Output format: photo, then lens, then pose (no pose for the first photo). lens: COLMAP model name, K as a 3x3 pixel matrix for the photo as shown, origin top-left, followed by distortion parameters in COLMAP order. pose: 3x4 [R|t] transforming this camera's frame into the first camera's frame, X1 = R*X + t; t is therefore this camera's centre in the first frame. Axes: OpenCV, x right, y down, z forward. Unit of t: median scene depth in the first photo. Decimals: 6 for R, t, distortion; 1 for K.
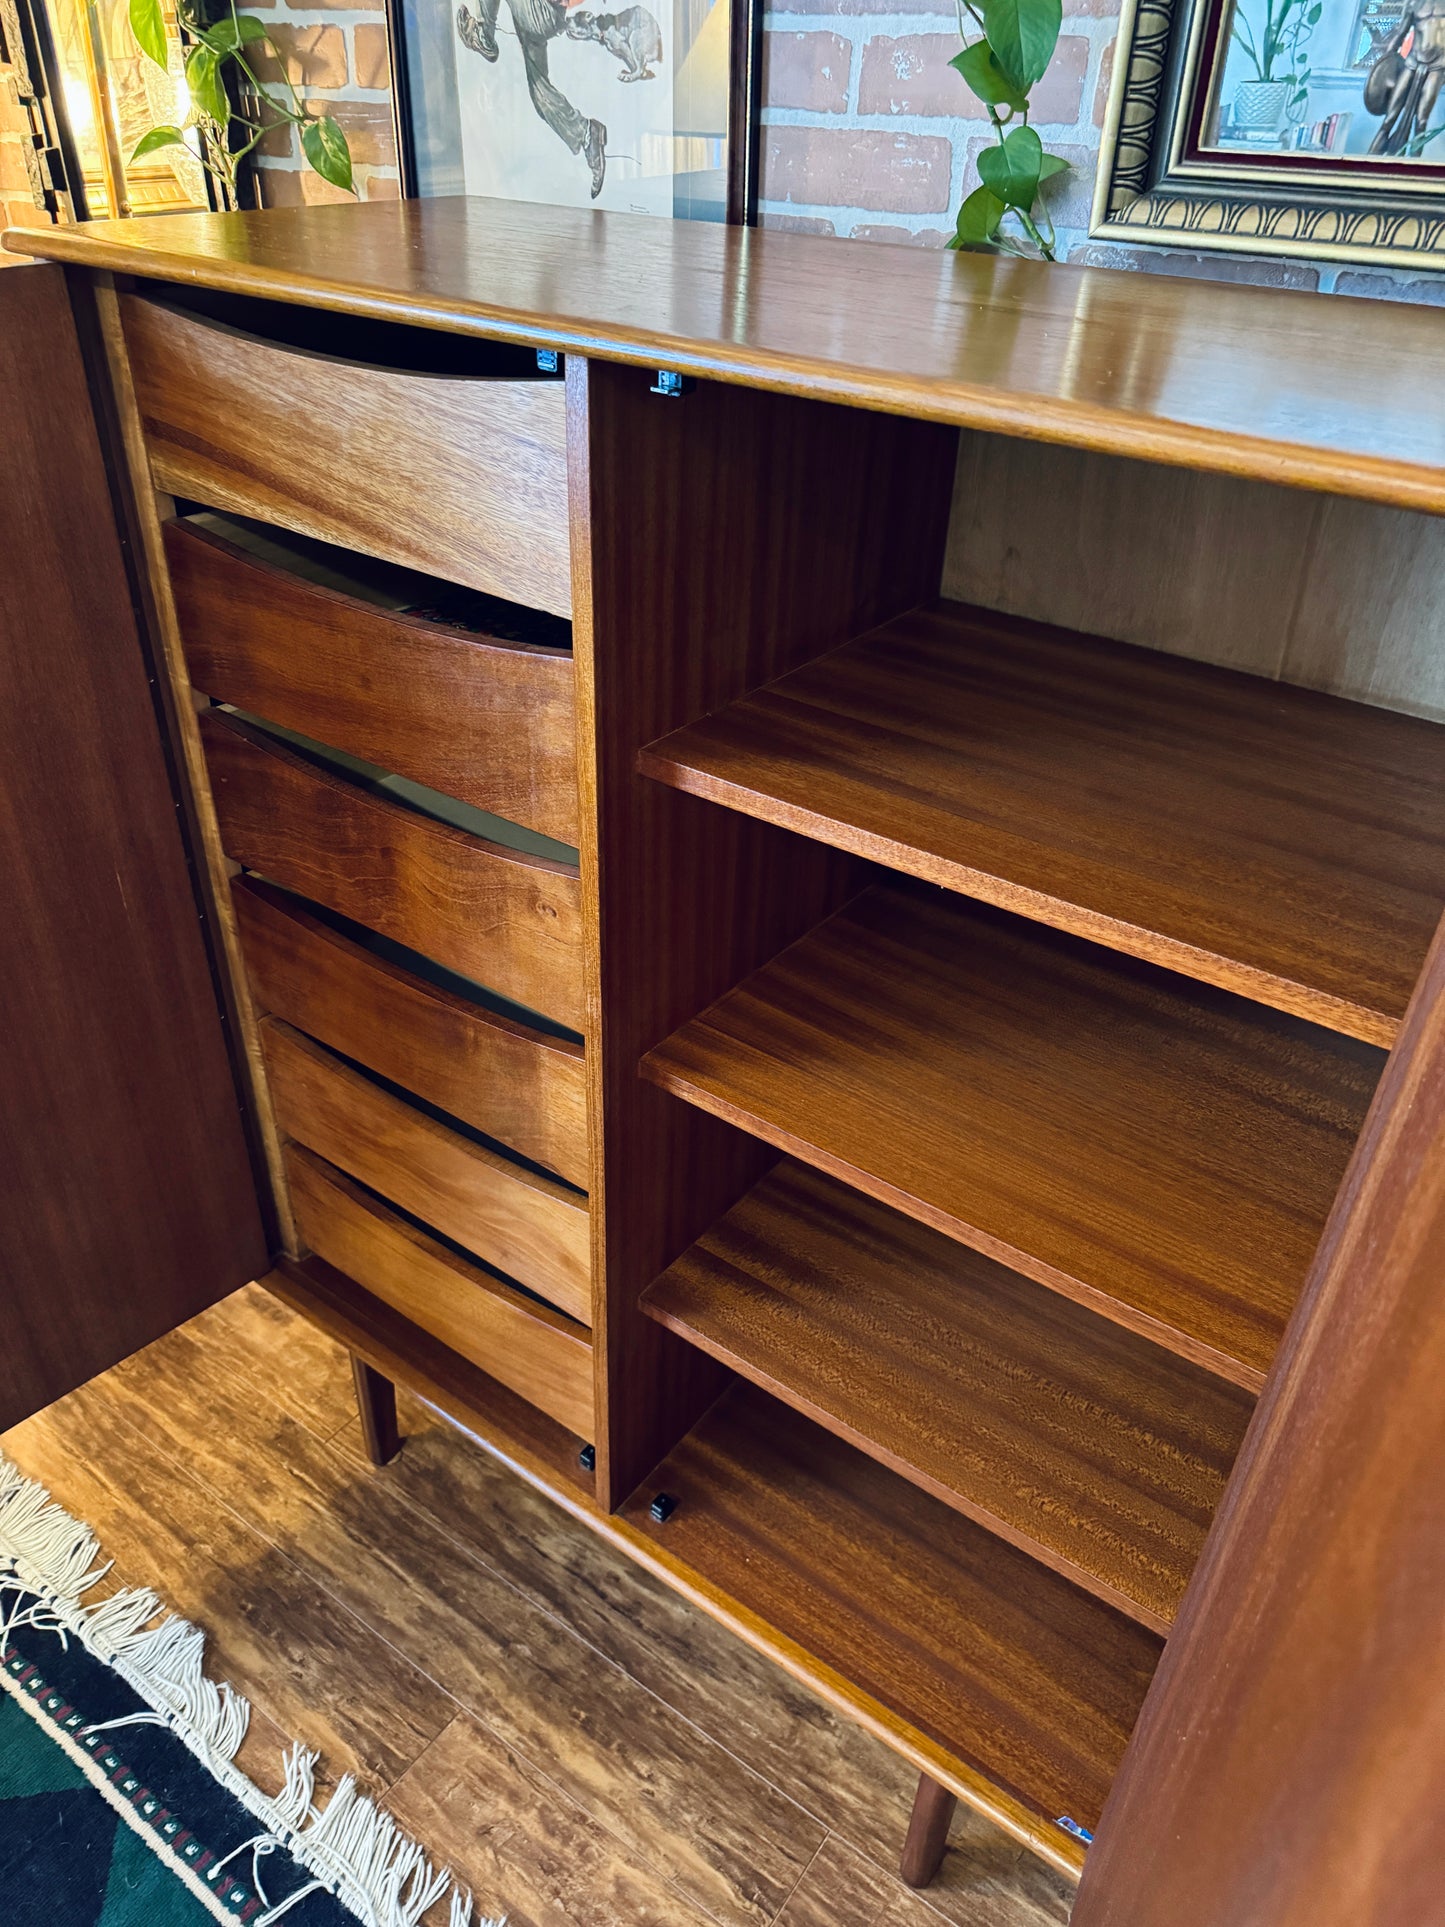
lens RADIAL K [[1379.8, 0, 709.6], [0, 1379.8, 958.0], [0, 0, 1]] dist [0.002763, -0.012838]
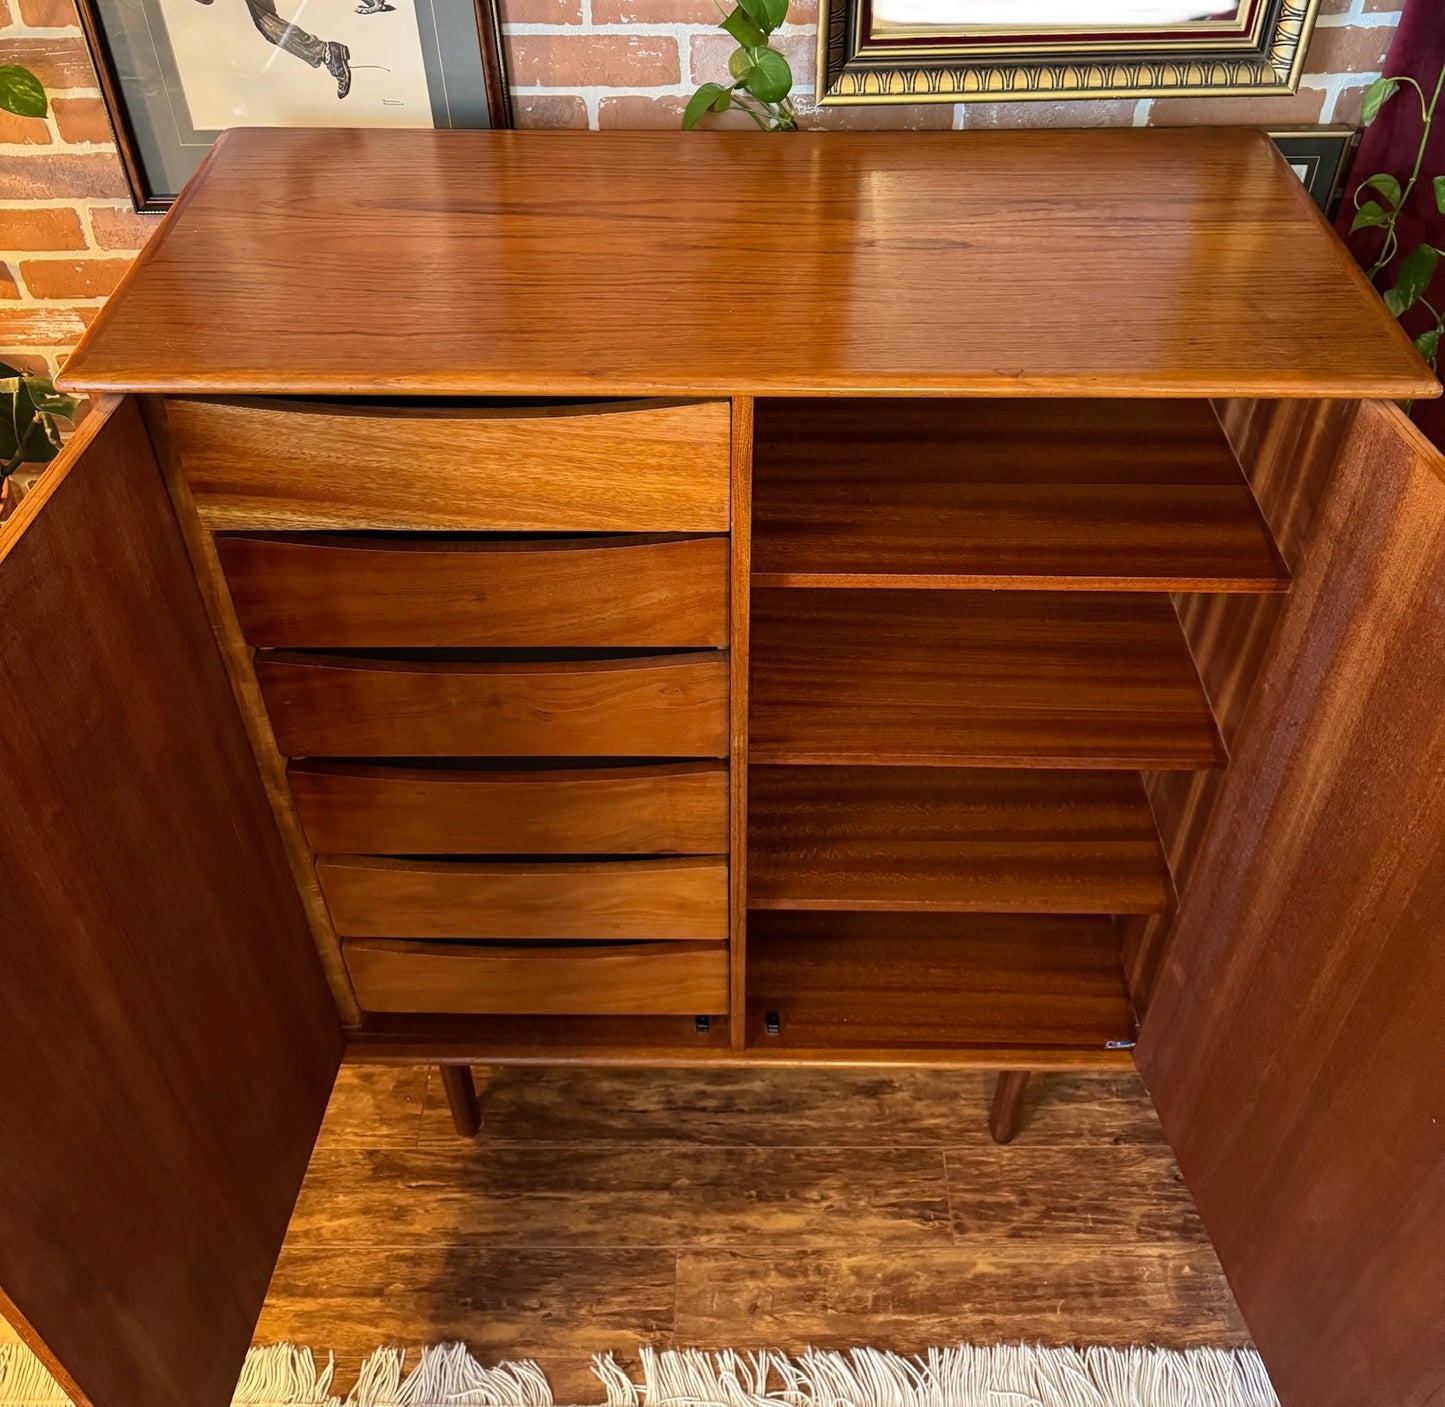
lens RADIAL K [[1387.8, 0, 722.4], [0, 1387.8, 426.4], [0, 0, 1]] dist [-0.009639, 0.000000]
pose [[0.804332, -0.384770, 0.452771, -0.460047], [0.347660, 0.922714, 0.166527, -0.378557], [-0.481853, 0.023467, 0.875938, -0.168485]]
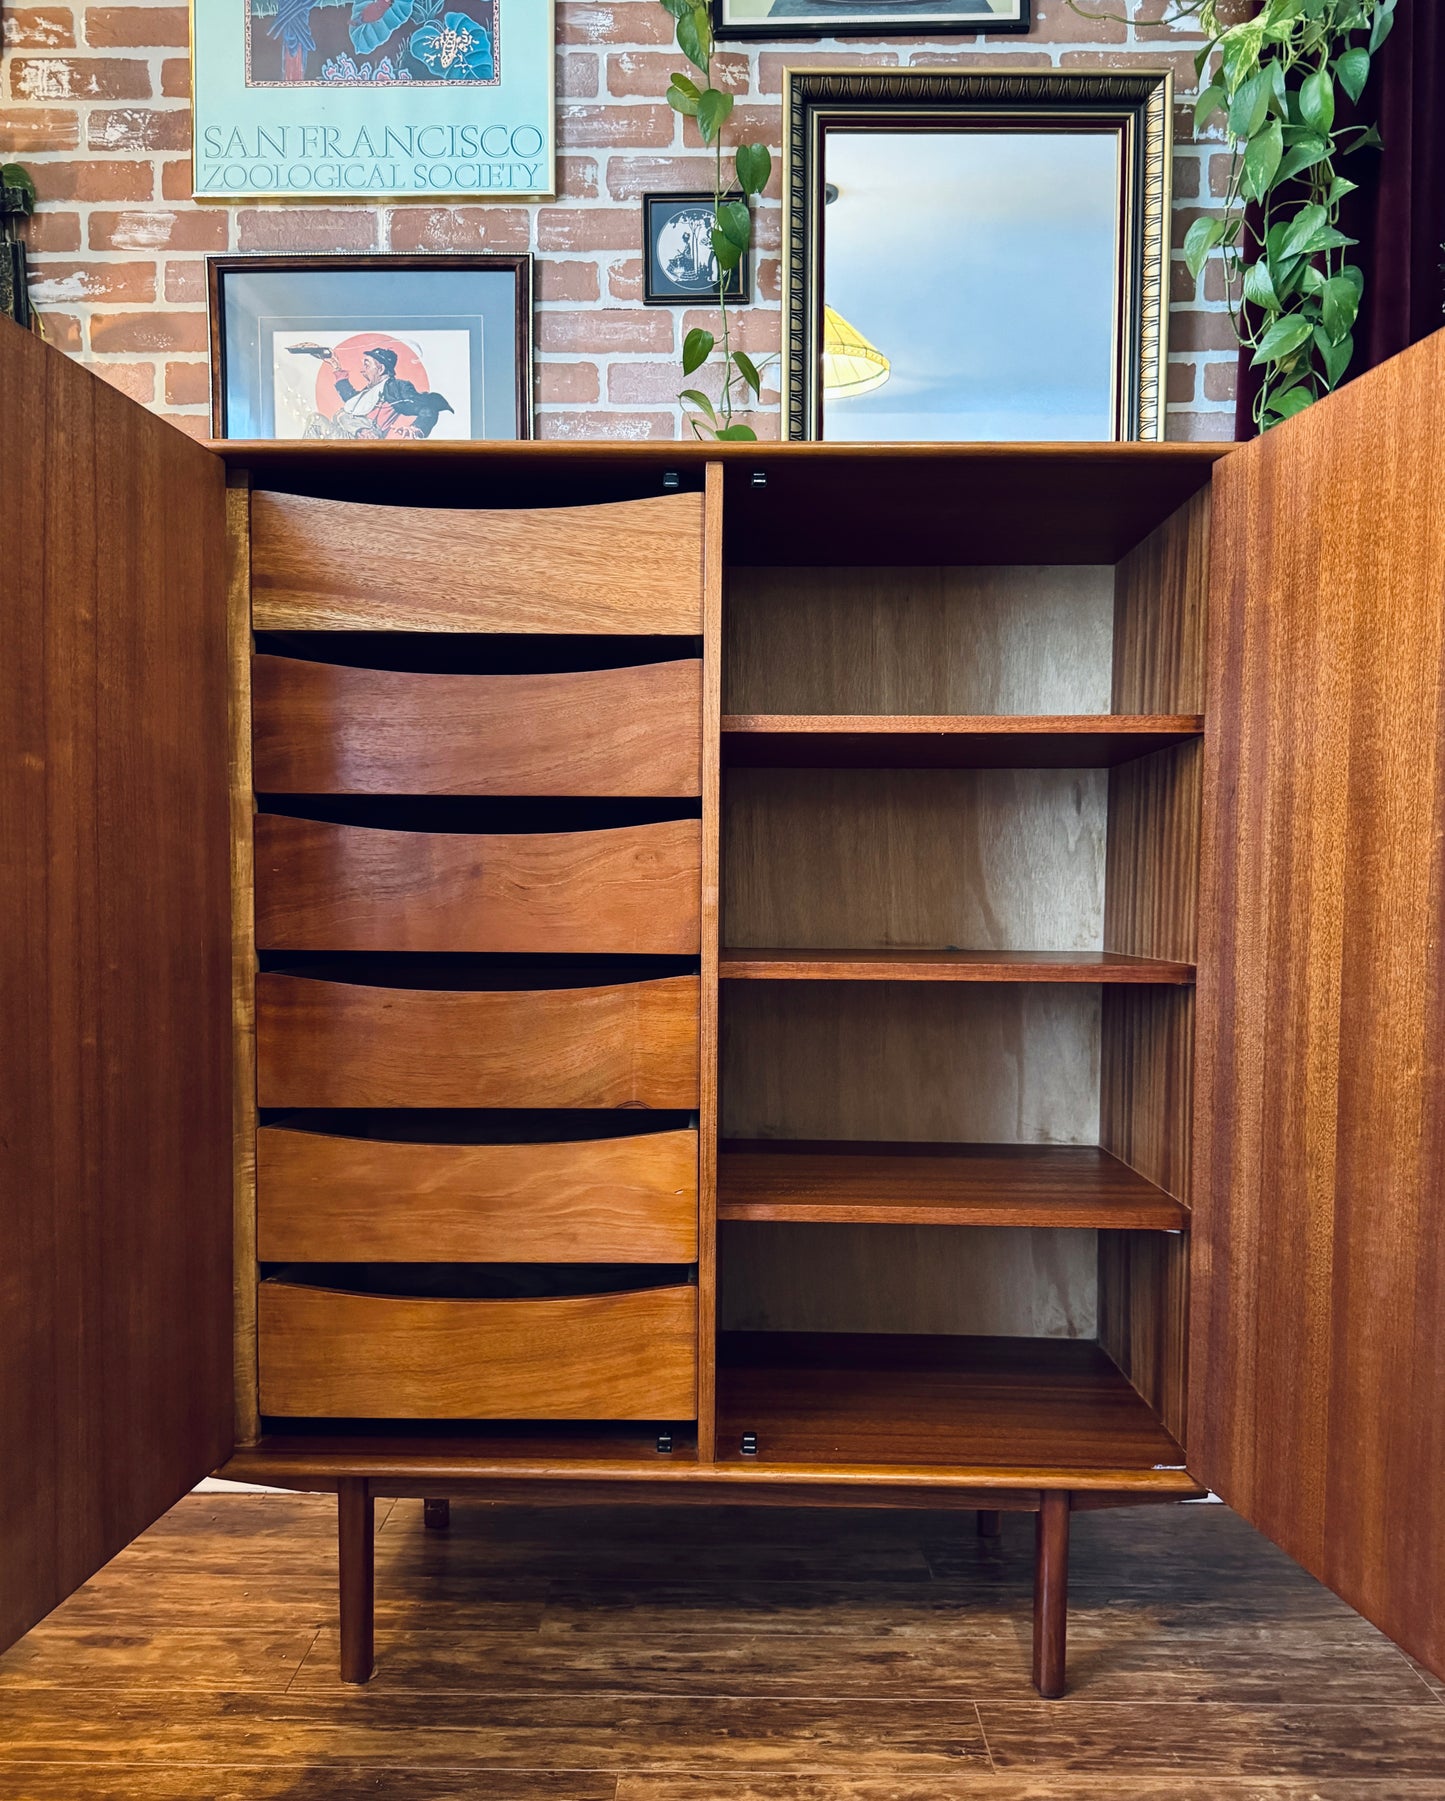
lens RADIAL K [[1425.0, 0, 722.9], [0, 1425.0, 957.2], [0, 0, 1]] dist [0.007543, -0.017476]
pose [[0.809888, -0.047510, 0.584657, -0.707634], [0.334685, 0.855981, -0.394060, 0.508116], [-0.481733, 0.514820, 0.709150, -0.010319]]
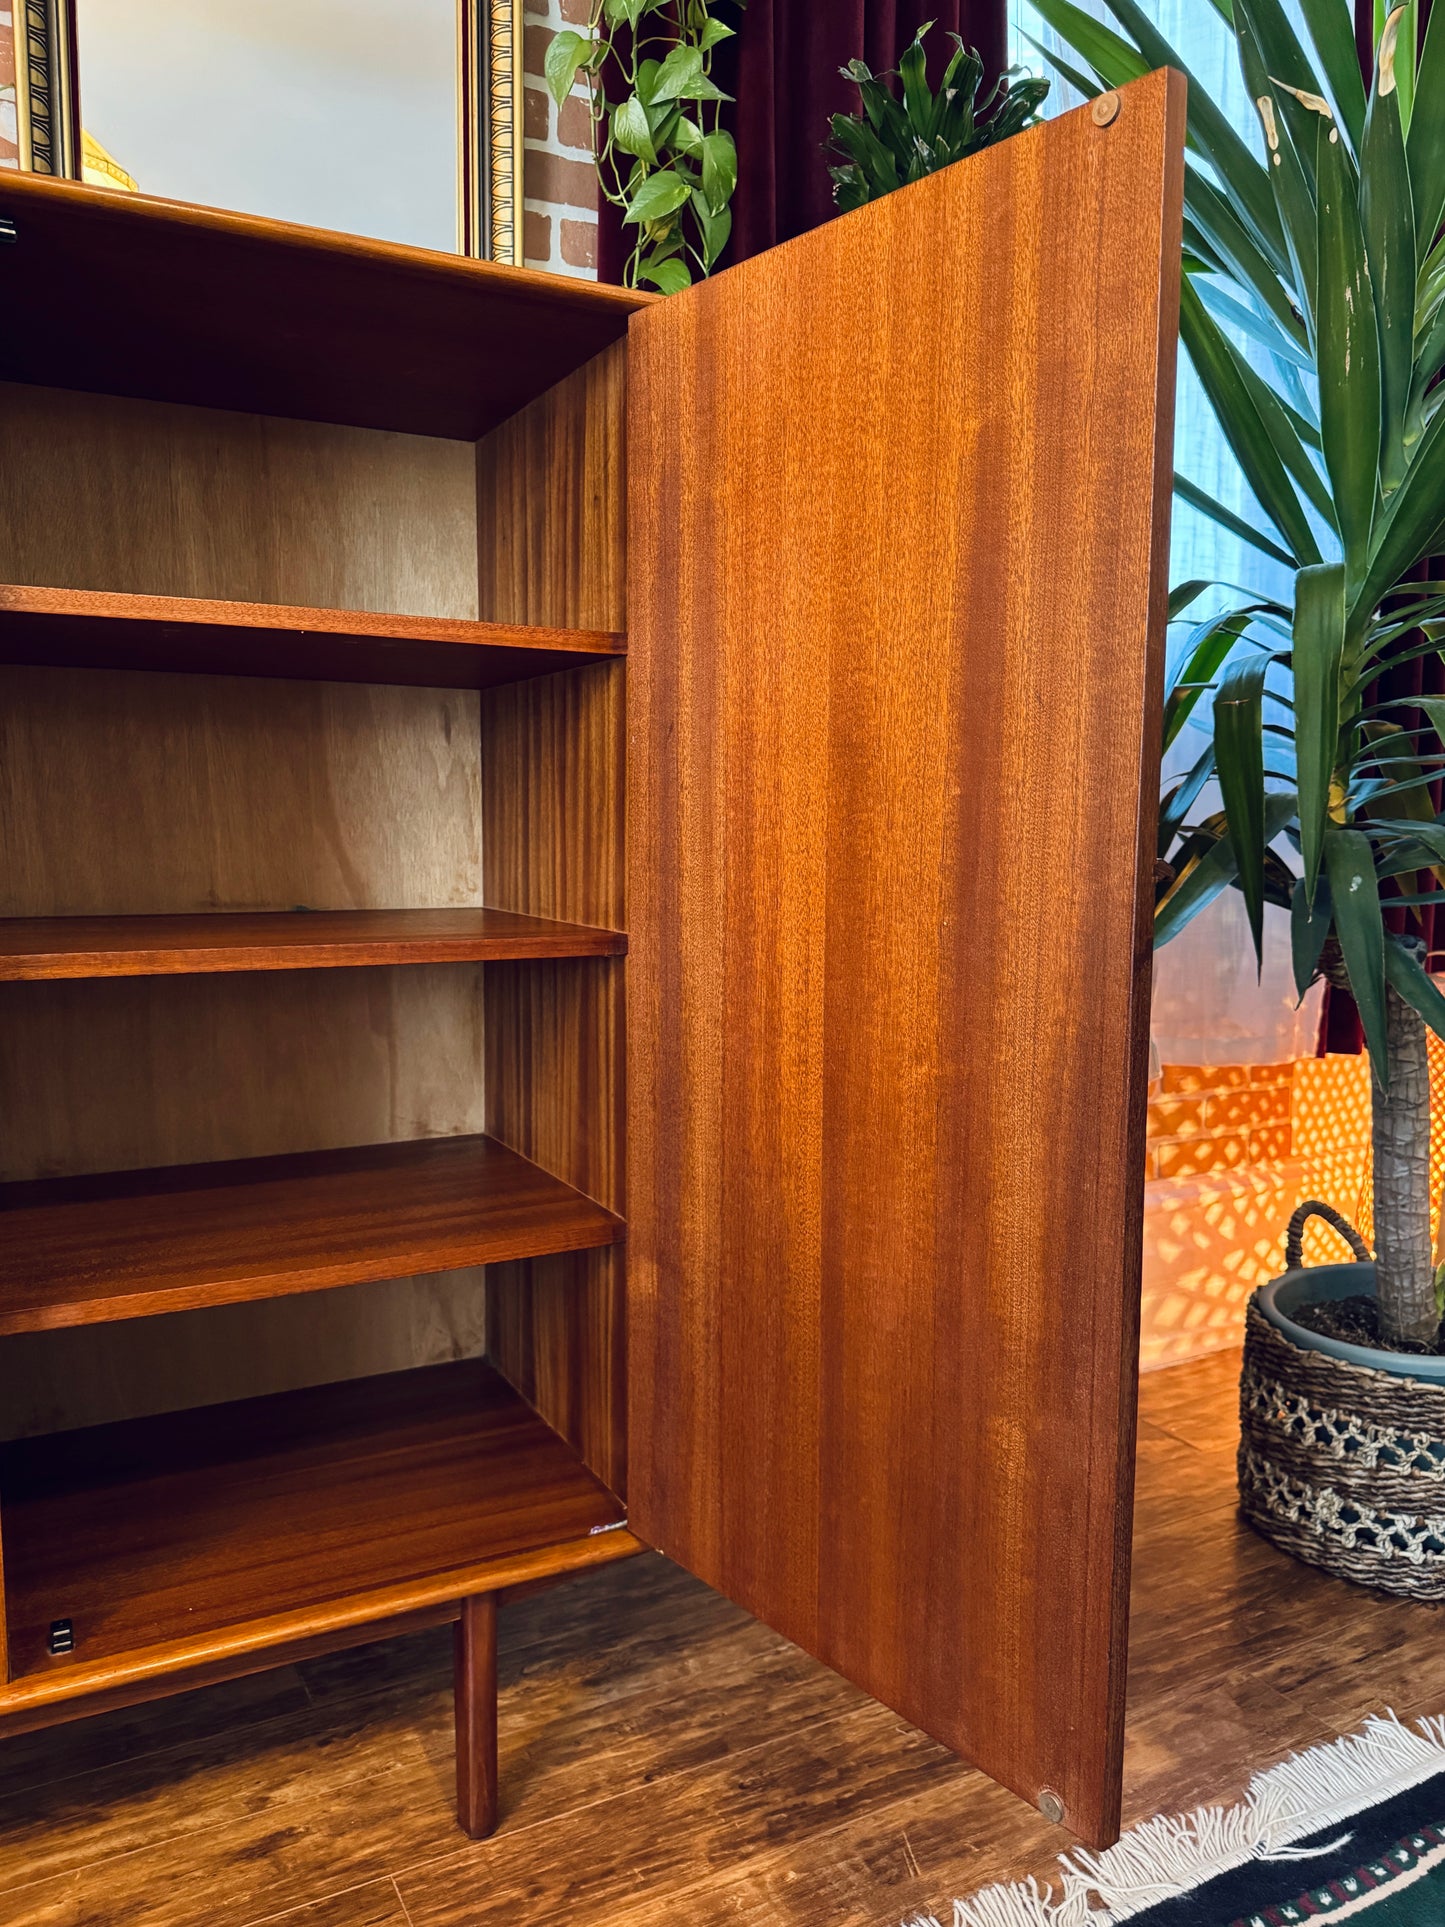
lens RADIAL K [[1379.8, 0, 710.1], [0, 1379.8, 974.5], [0, 0, 1]] dist [0.002763, -0.012838]
pose [[0.431343, -0.118072, 0.894428, -0.532151], [0.506154, 0.852347, -0.131579, 0.367305], [-0.746827, 0.509474, 0.427417, 0.192808]]
